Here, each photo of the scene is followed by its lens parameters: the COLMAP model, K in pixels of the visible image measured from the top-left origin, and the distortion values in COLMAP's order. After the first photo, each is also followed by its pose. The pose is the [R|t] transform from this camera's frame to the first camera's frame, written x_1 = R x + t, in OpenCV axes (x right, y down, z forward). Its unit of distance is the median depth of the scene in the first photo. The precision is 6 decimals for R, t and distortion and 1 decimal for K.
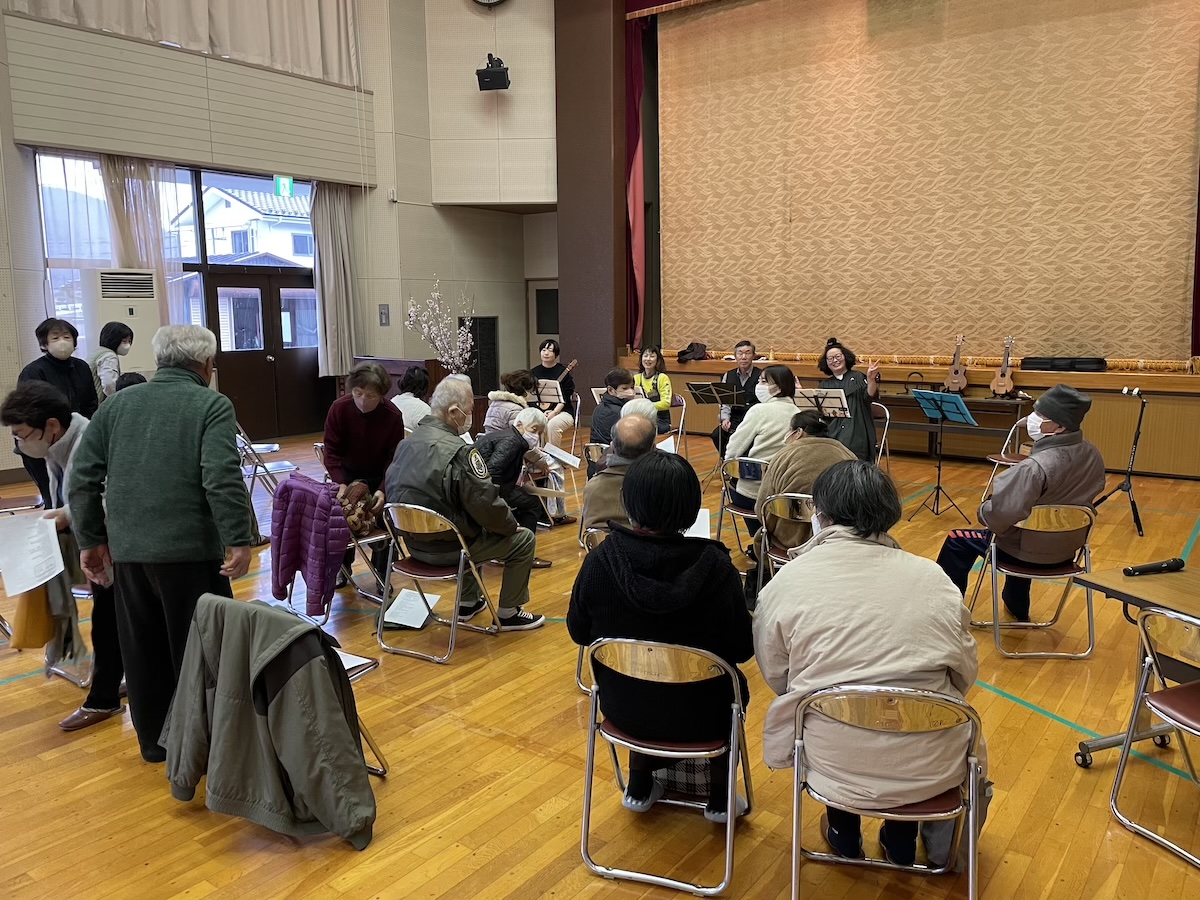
lens RADIAL K [[901.3, 0, 610.8], [0, 901.3, 433.9], [0, 0, 1]] dist [0.076181, -0.102304]
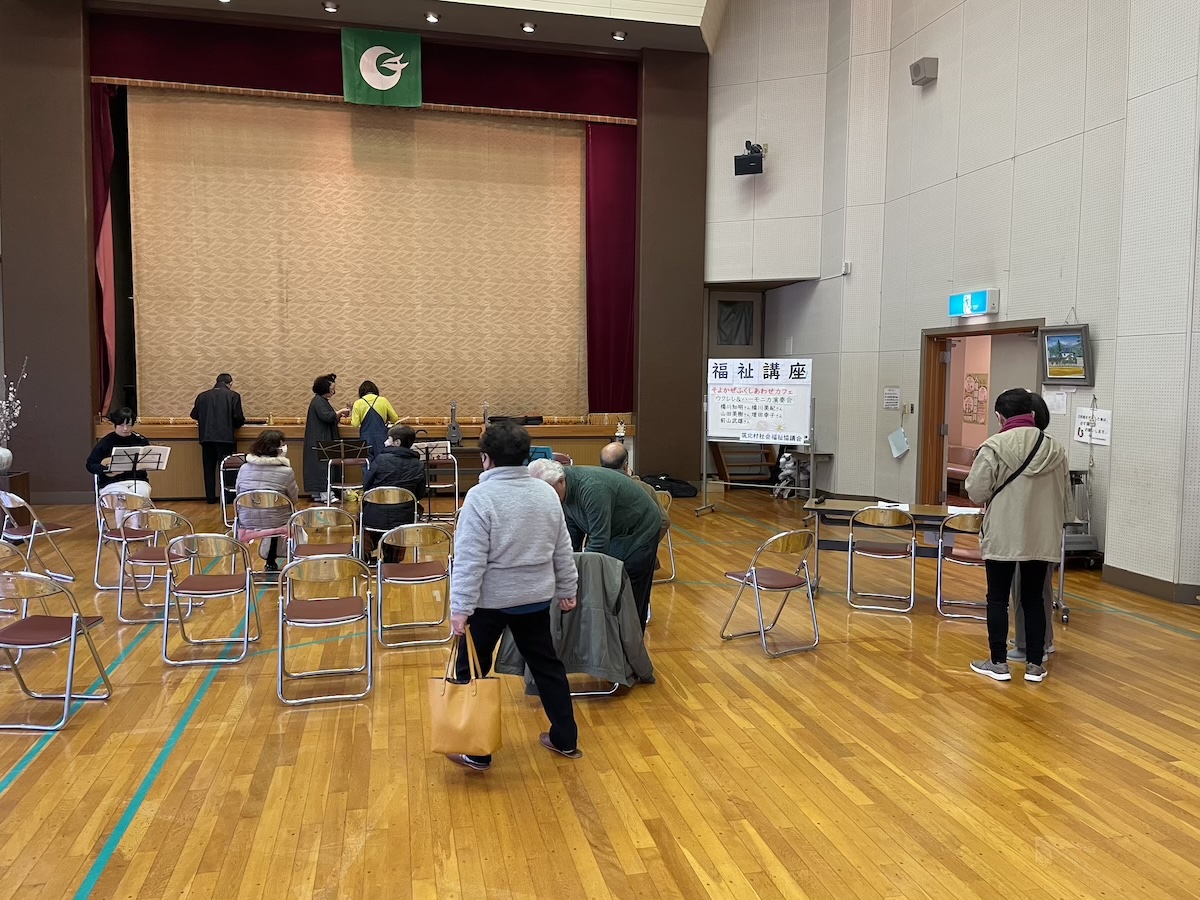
lens RADIAL K [[901.3, 0, 590.7], [0, 901.3, 436.1], [0, 0, 1]] dist [0.076181, -0.102304]
pose [[0.656918, -0.033084, 0.753236, -0.427382], [0.089475, 0.995398, -0.034313, 0.005707], [-0.748634, 0.089937, 0.656855, -0.011751]]
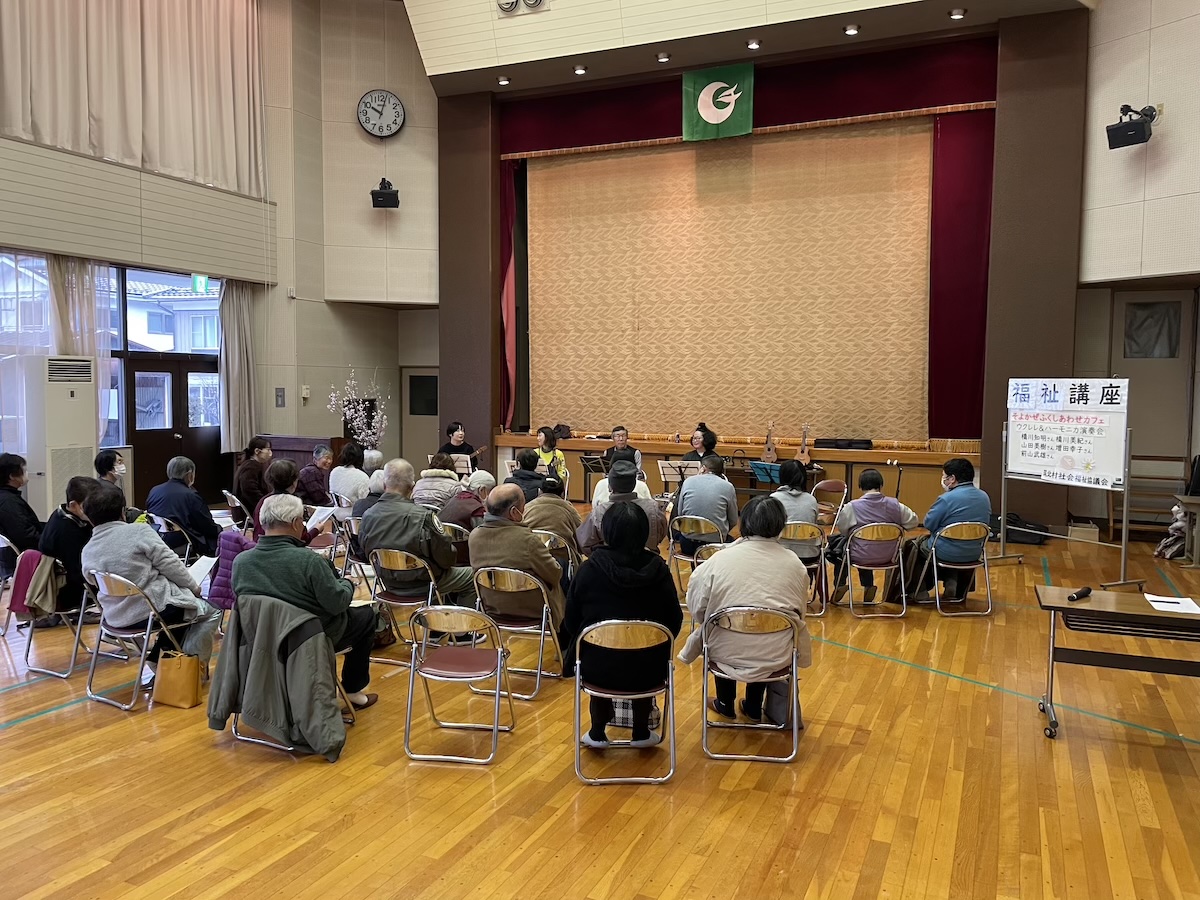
lens RADIAL K [[901.3, 0, 604.0], [0, 901.3, 437.8], [0, 0, 1]] dist [0.076181, -0.102304]
pose [[0.976360, 0.005464, 0.216080, -0.121423], [0.012188, 0.996699, -0.080272, 0.015319], [-0.215806, 0.081007, 0.973070, -0.199100]]
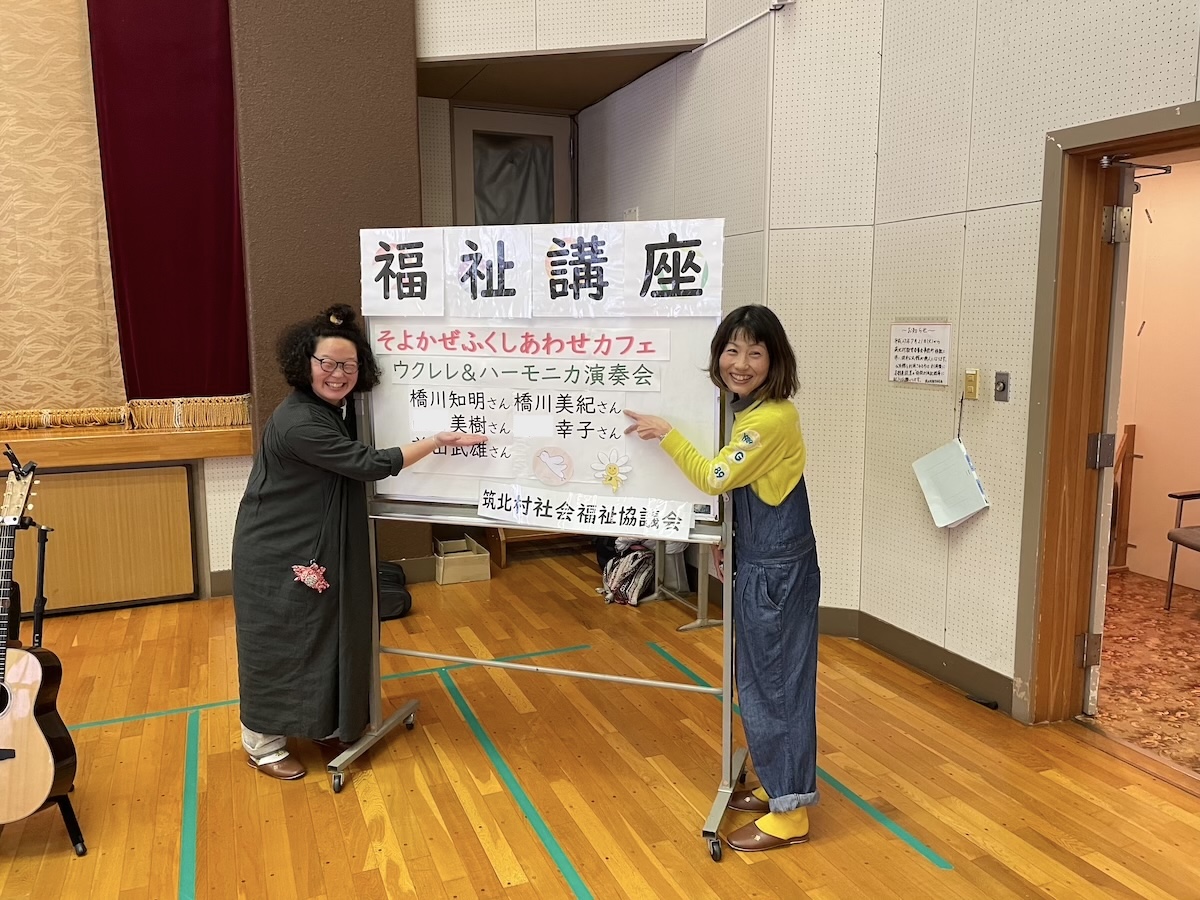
lens RADIAL K [[901.3, 0, 598.2], [0, 901.3, 441.2], [0, 0, 1]] dist [0.076181, -0.102304]
pose [[0.507061, -0.111890, 0.854616, 0.224067], [0.119066, 0.991125, 0.059118, -0.046248], [-0.853646, 0.071779, 0.515883, 0.346809]]
